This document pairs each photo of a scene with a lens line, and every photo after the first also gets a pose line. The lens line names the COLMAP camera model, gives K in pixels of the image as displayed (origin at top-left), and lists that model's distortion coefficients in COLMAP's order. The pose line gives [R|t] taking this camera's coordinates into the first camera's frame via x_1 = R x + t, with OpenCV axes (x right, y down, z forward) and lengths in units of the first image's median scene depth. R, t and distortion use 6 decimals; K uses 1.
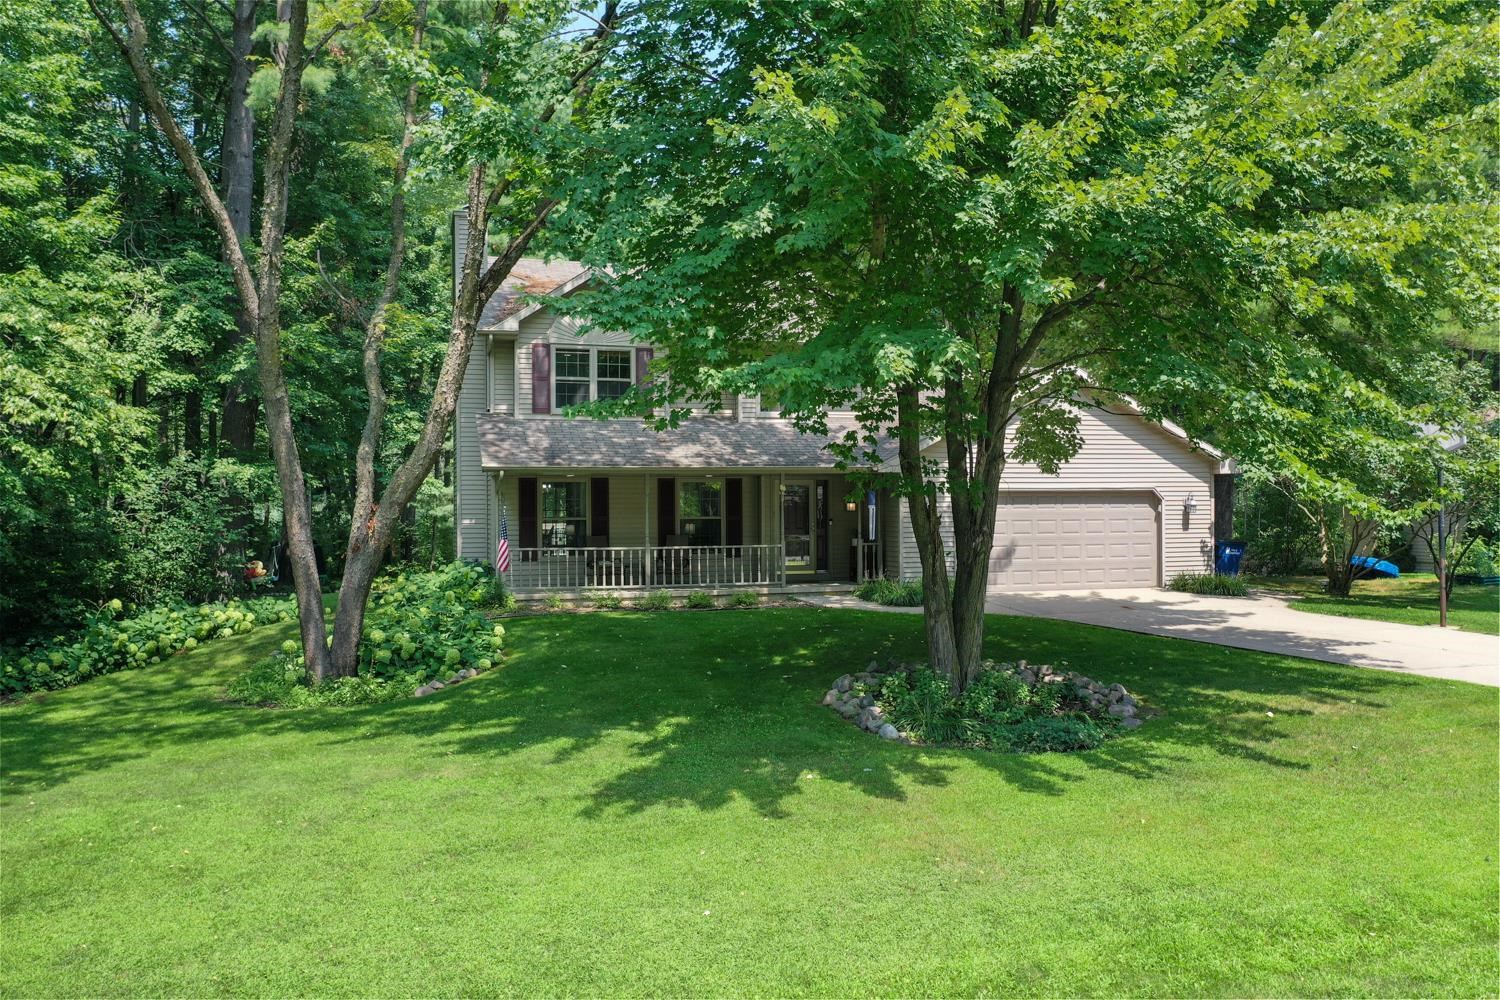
lens RADIAL K [[1201.7, 0, 750.3], [0, 1201.7, 477.9], [0, 0, 1]] dist [0.003127, 0.011463]
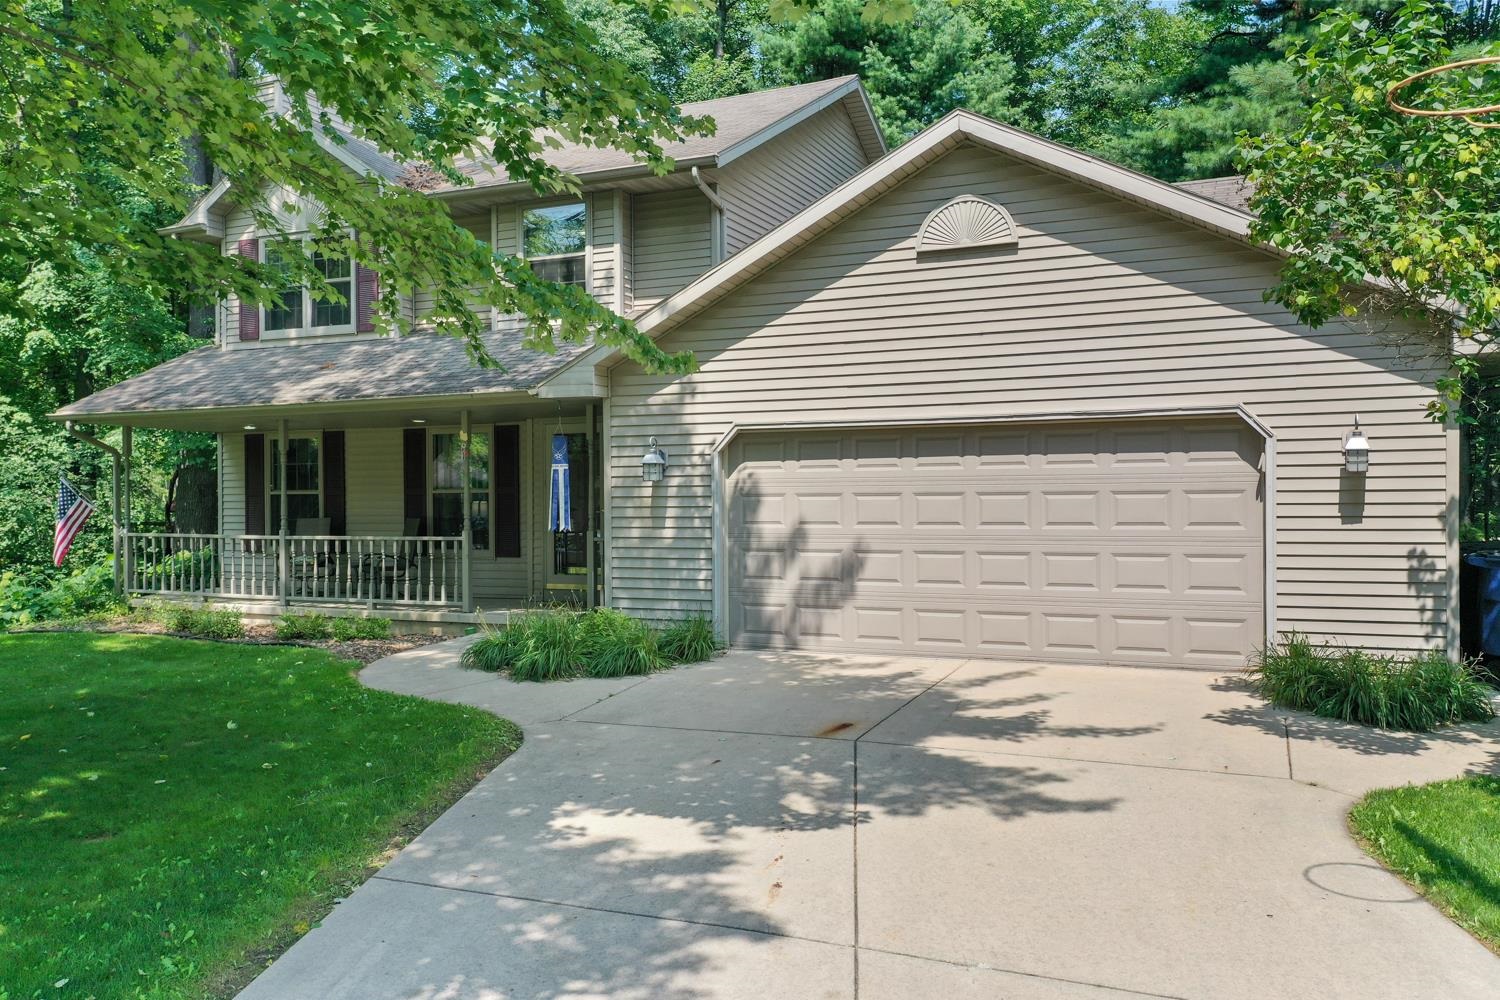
lens RADIAL K [[1187.4, 0, 755.2], [0, 1187.4, 492.5], [0, 0, 1]] dist [-0.007444, 0.001137]
pose [[0.765366, -0.002659, -0.643590, 0.492587], [0.018373, 0.999674, 0.017719, 0.027200], [0.643333, -0.025386, 0.765166, 0.666128]]
